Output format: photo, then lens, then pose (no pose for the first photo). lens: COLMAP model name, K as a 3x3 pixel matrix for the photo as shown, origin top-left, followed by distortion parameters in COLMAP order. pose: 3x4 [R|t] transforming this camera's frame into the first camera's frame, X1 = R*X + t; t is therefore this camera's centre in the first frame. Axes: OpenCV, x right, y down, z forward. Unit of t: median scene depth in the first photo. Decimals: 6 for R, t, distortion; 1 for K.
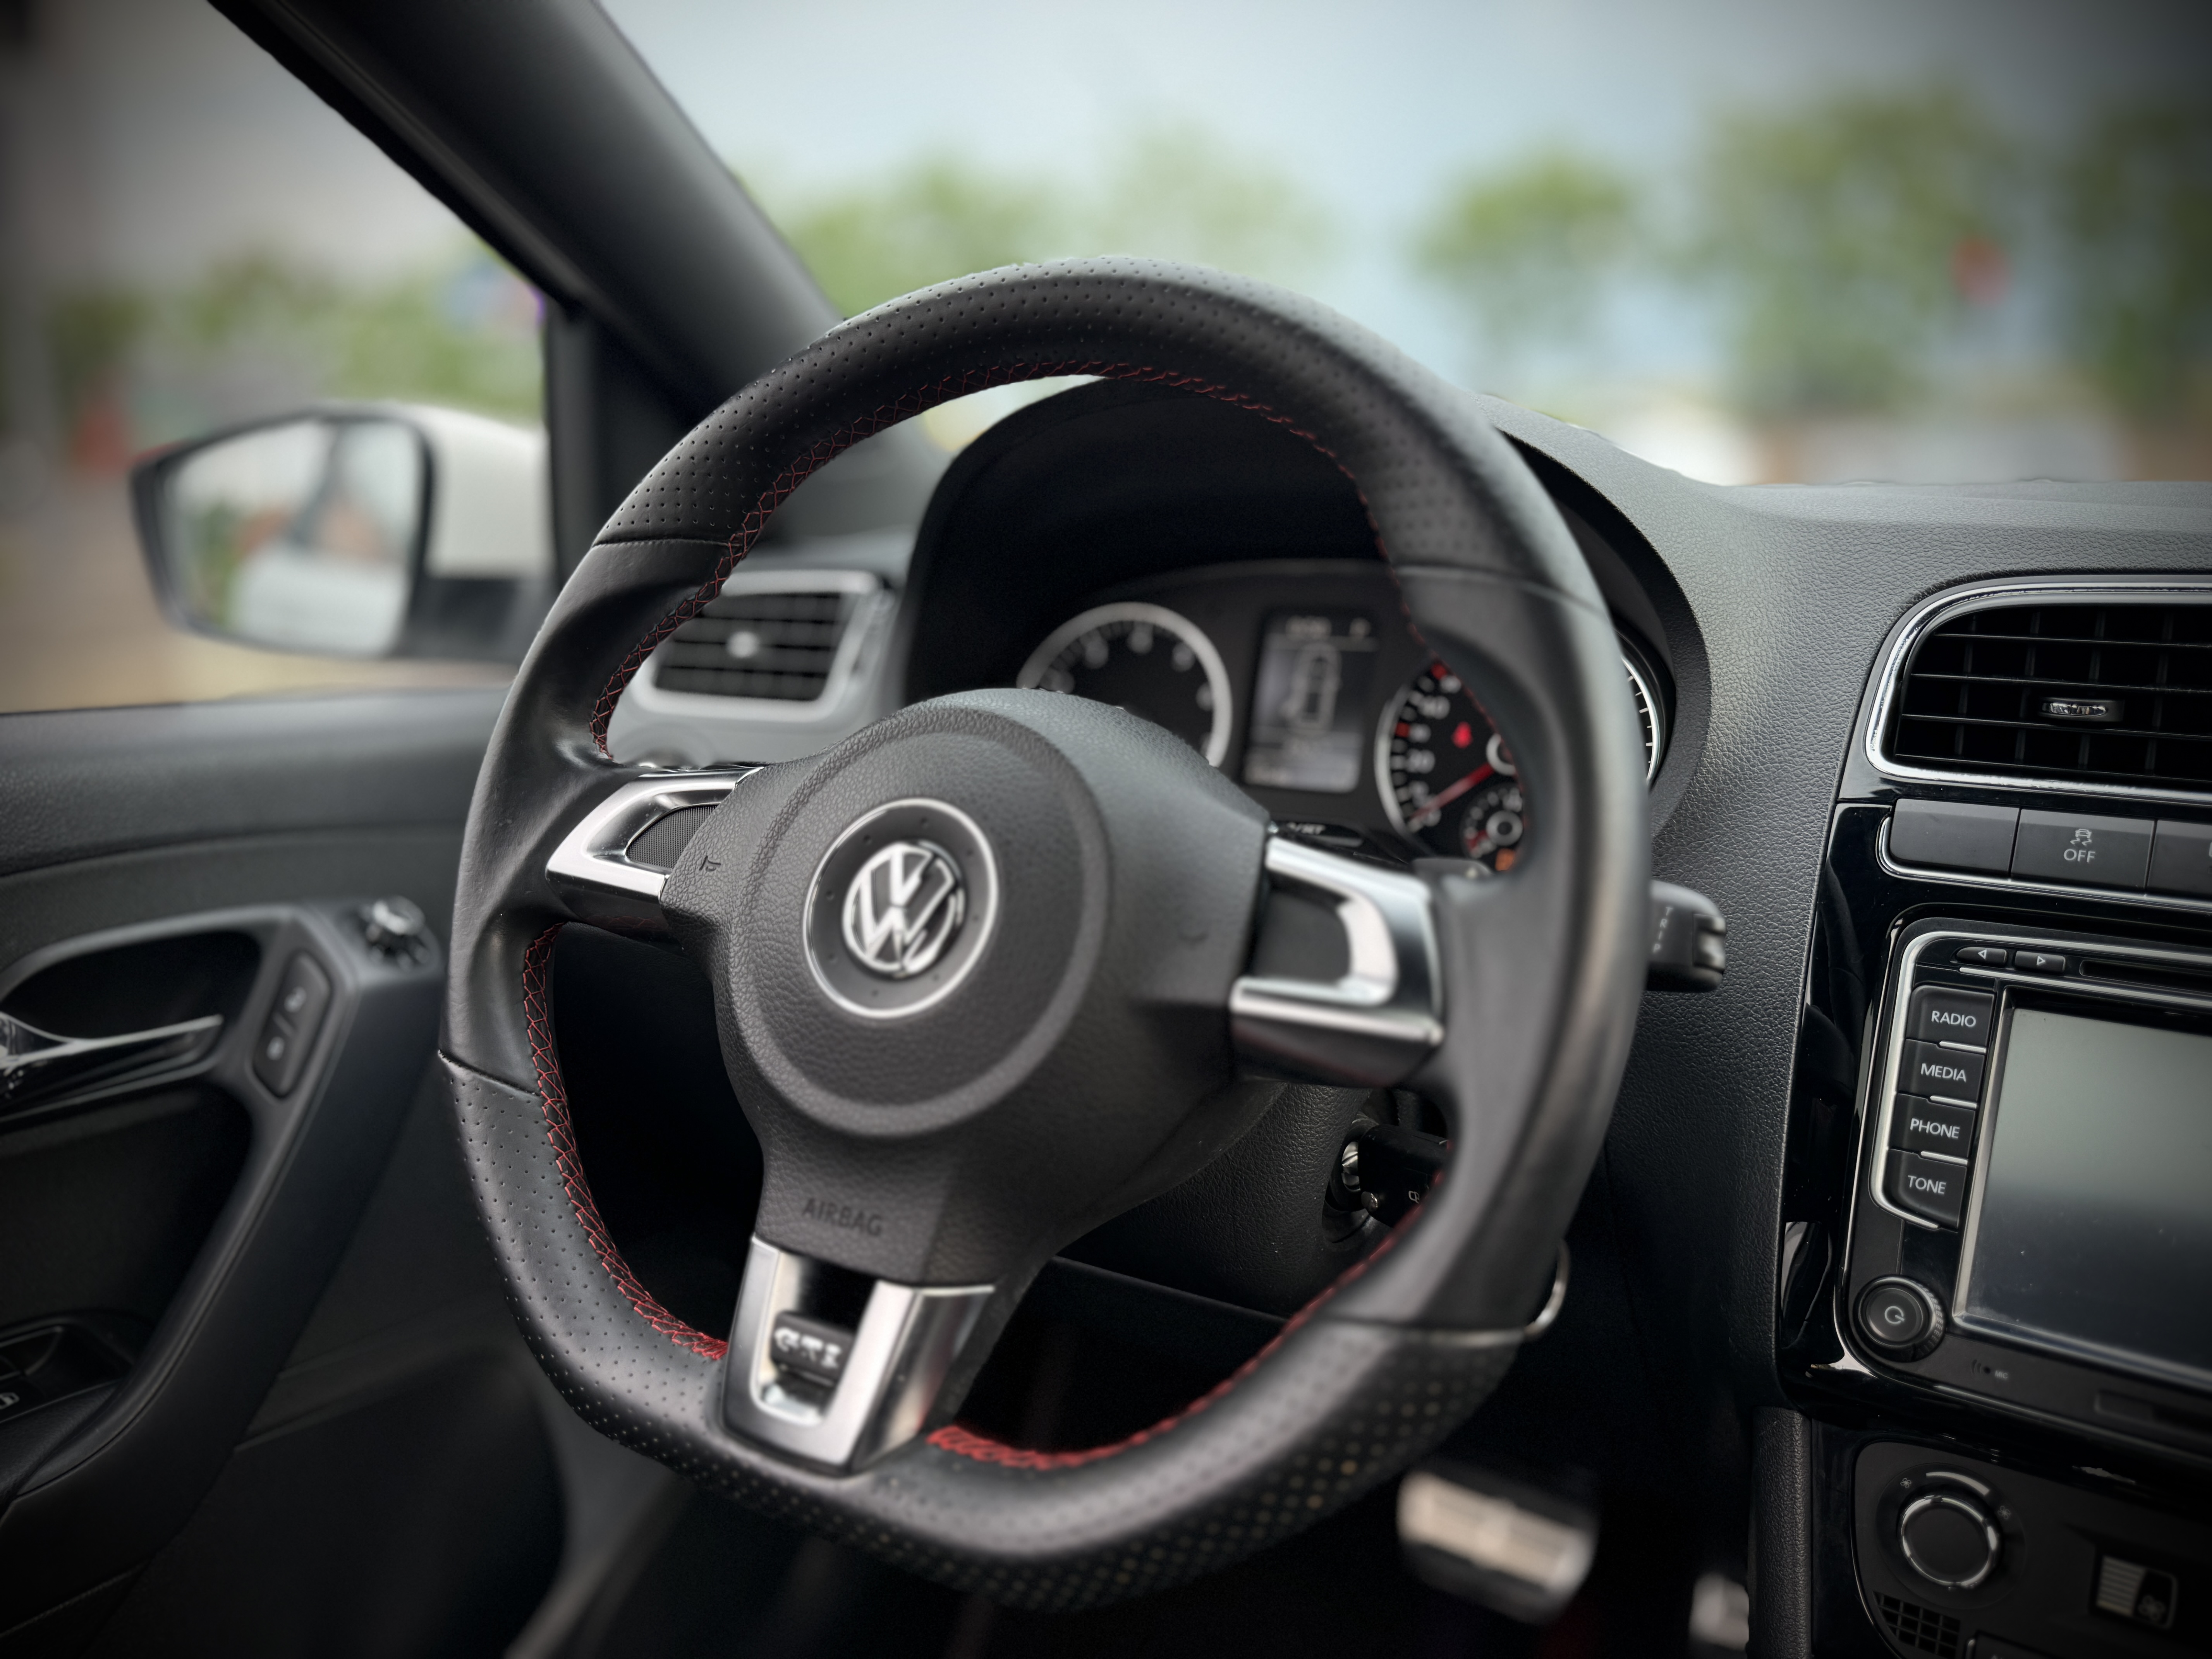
lens RADIAL K [[1538.0, 0, 1106.0], [0, 1538.0, 829.5], [0, 0, 1]] dist [0.013842, -0.002976]
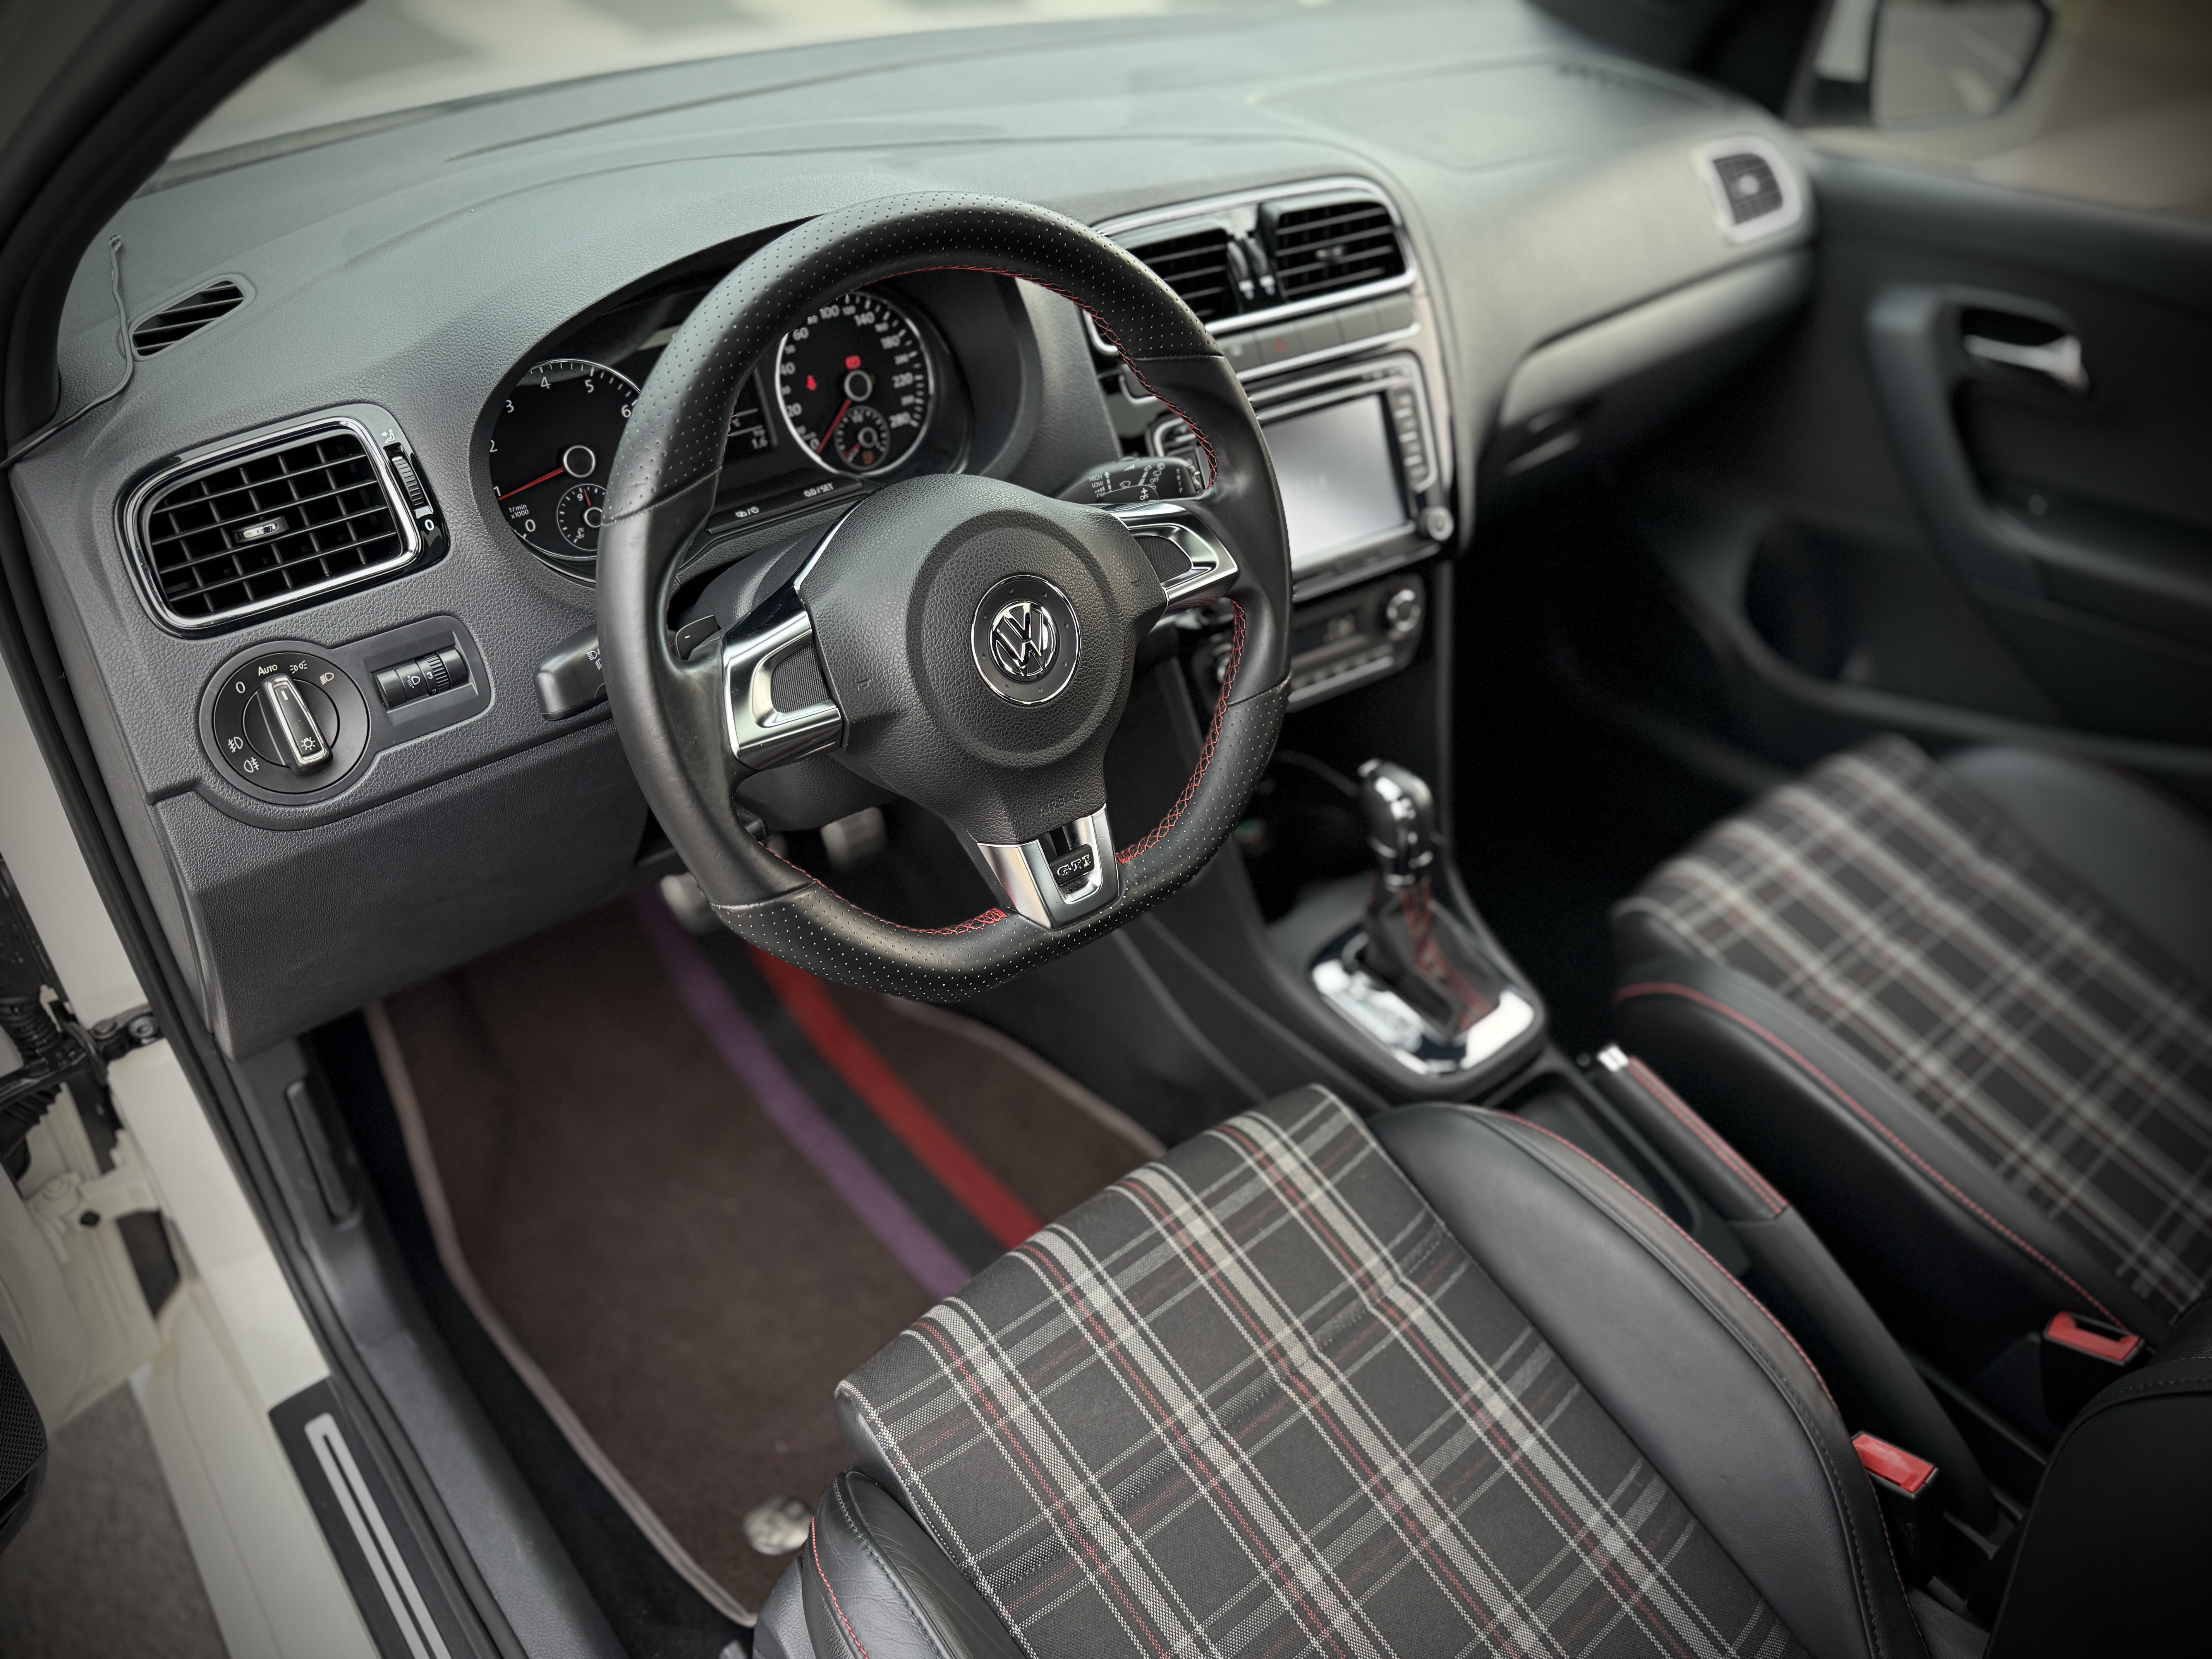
lens RADIAL K [[1538.0, 0, 1106.0], [0, 1538.0, 829.5], [0, 0, 1]] dist [0.013842, -0.002976]
pose [[0.386207, -0.558856, 0.733842, -1.309496], [0.179991, 0.825934, 0.534263, -0.595355], [-0.904681, -0.074251, 0.419570, 0.152321]]
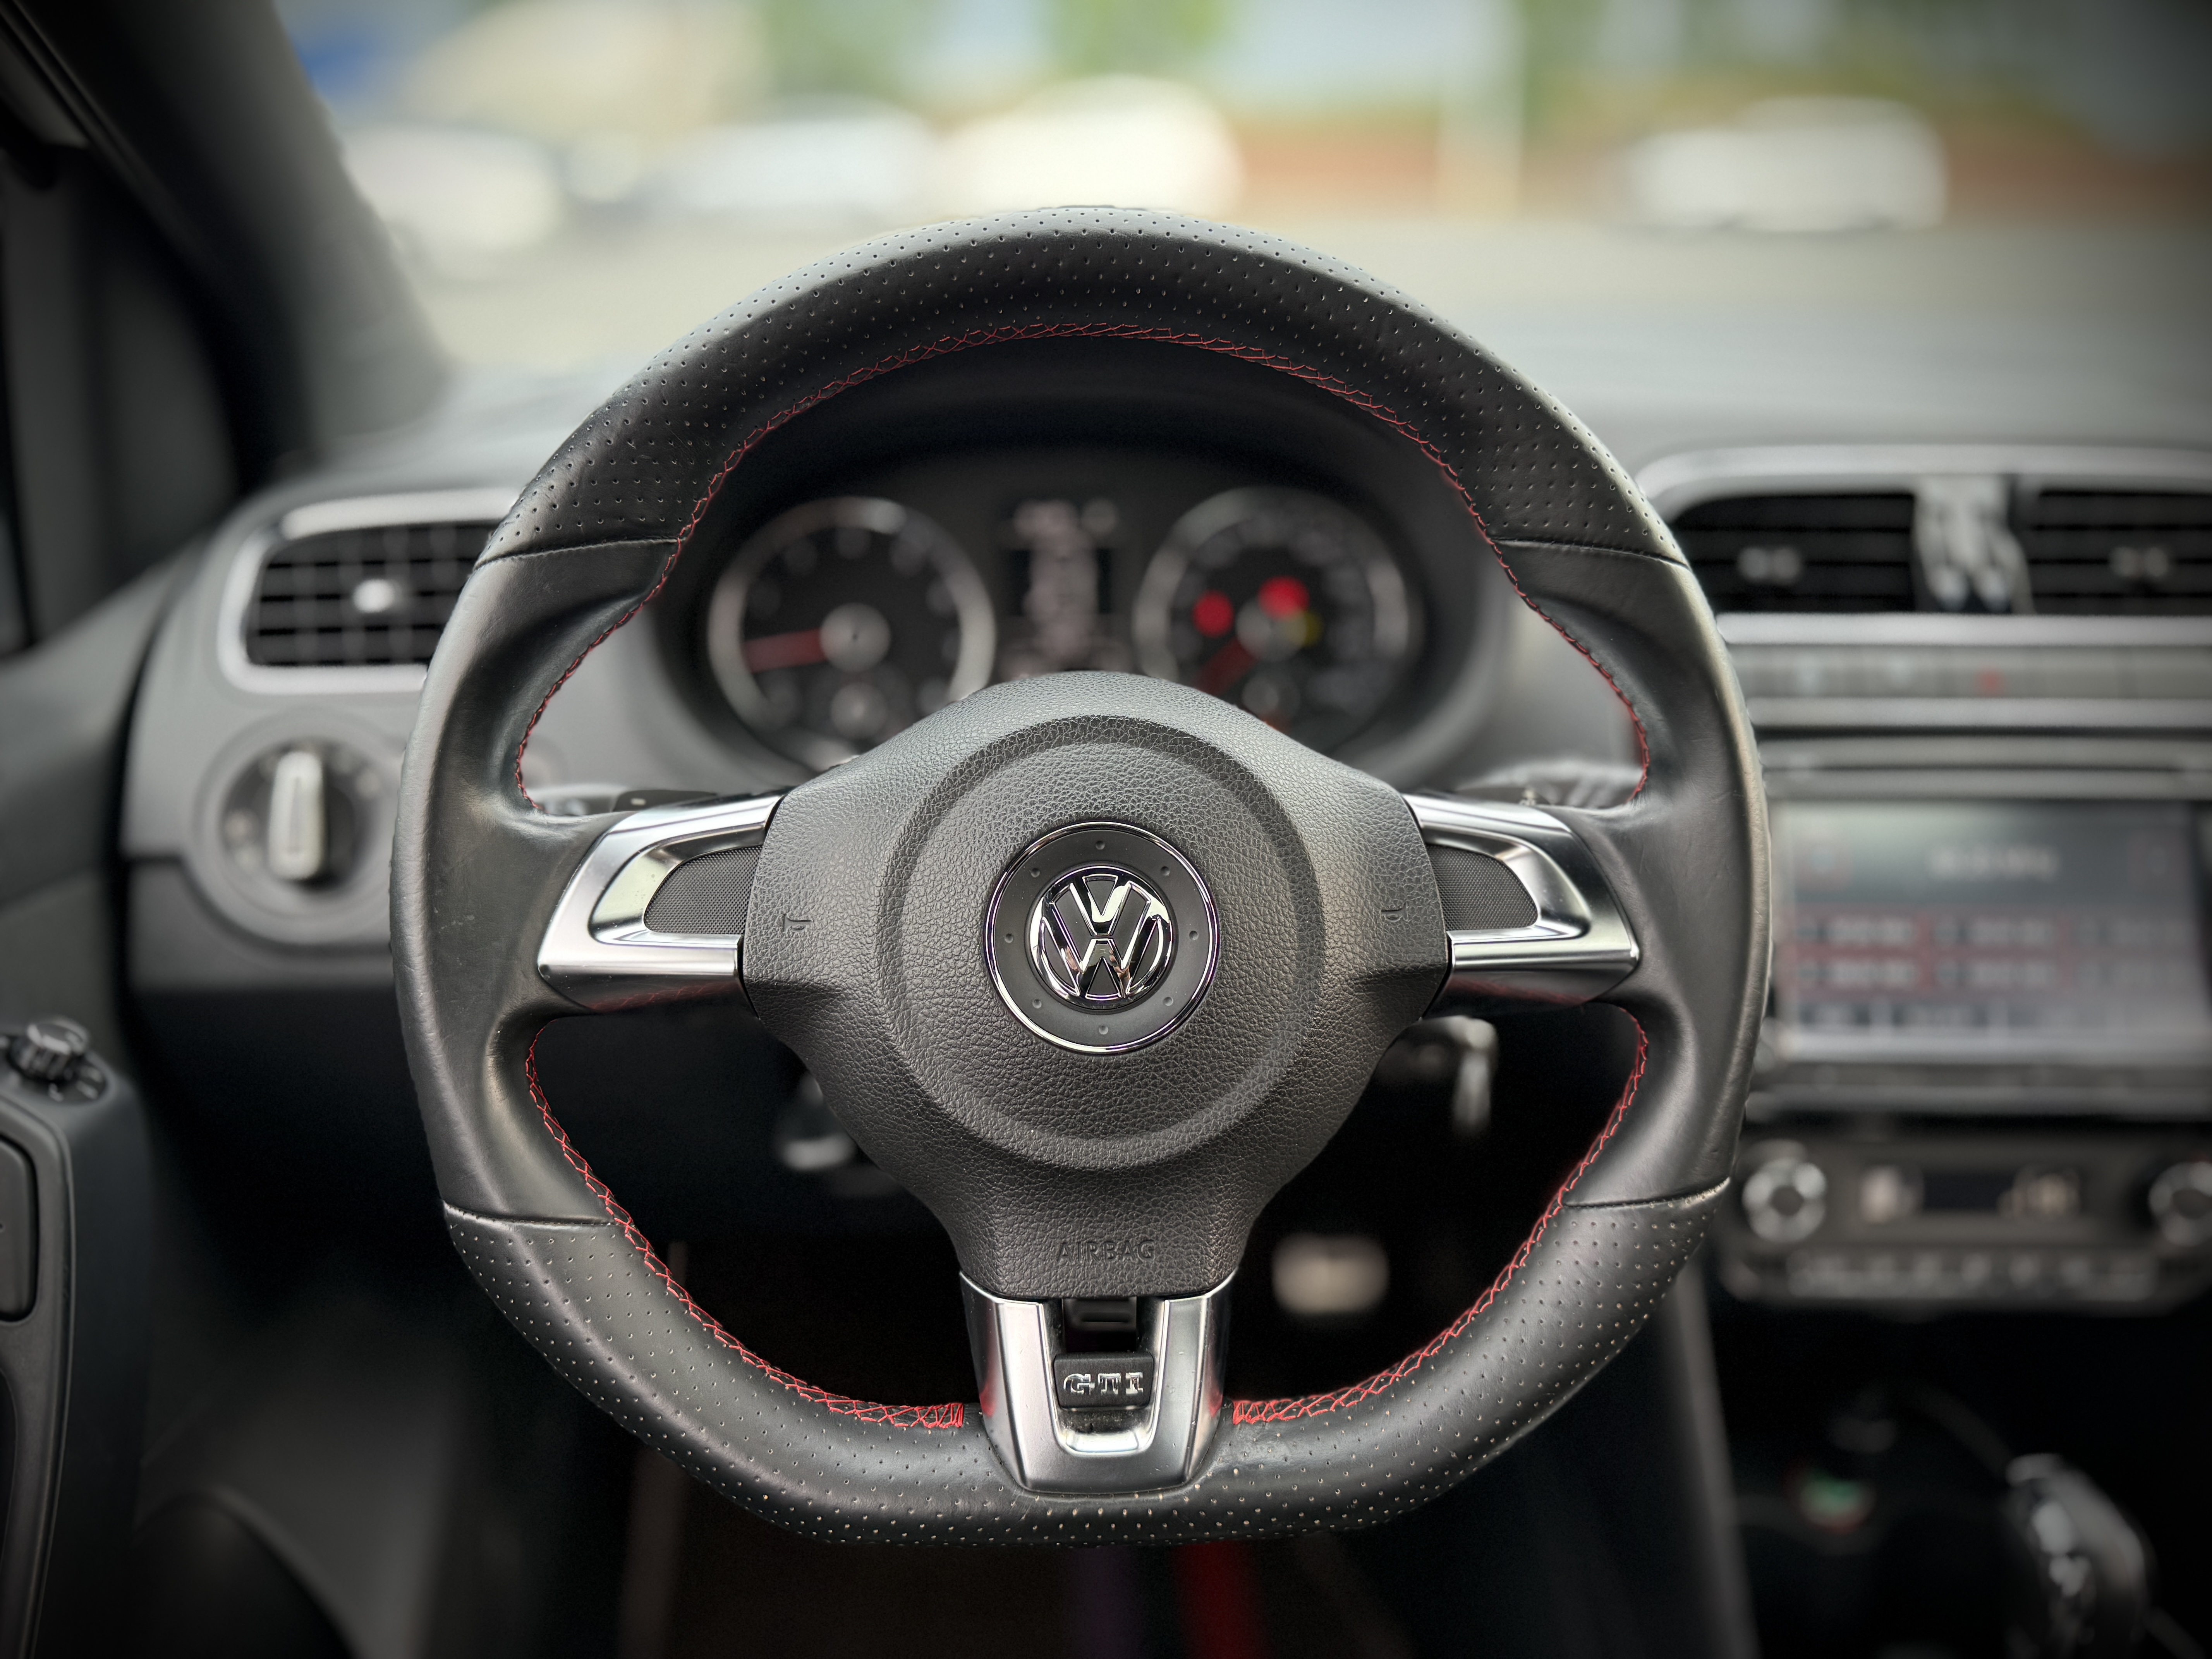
lens RADIAL K [[1538.0, 0, 1106.0], [0, 1538.0, 829.5], [0, 0, 1]] dist [0.013842, -0.002976]
pose [[0.856720, -0.201877, 0.474633, -0.504971], [0.123047, 0.973646, 0.192021, -0.175723], [-0.500890, -0.106106, 0.858983, 0.150253]]
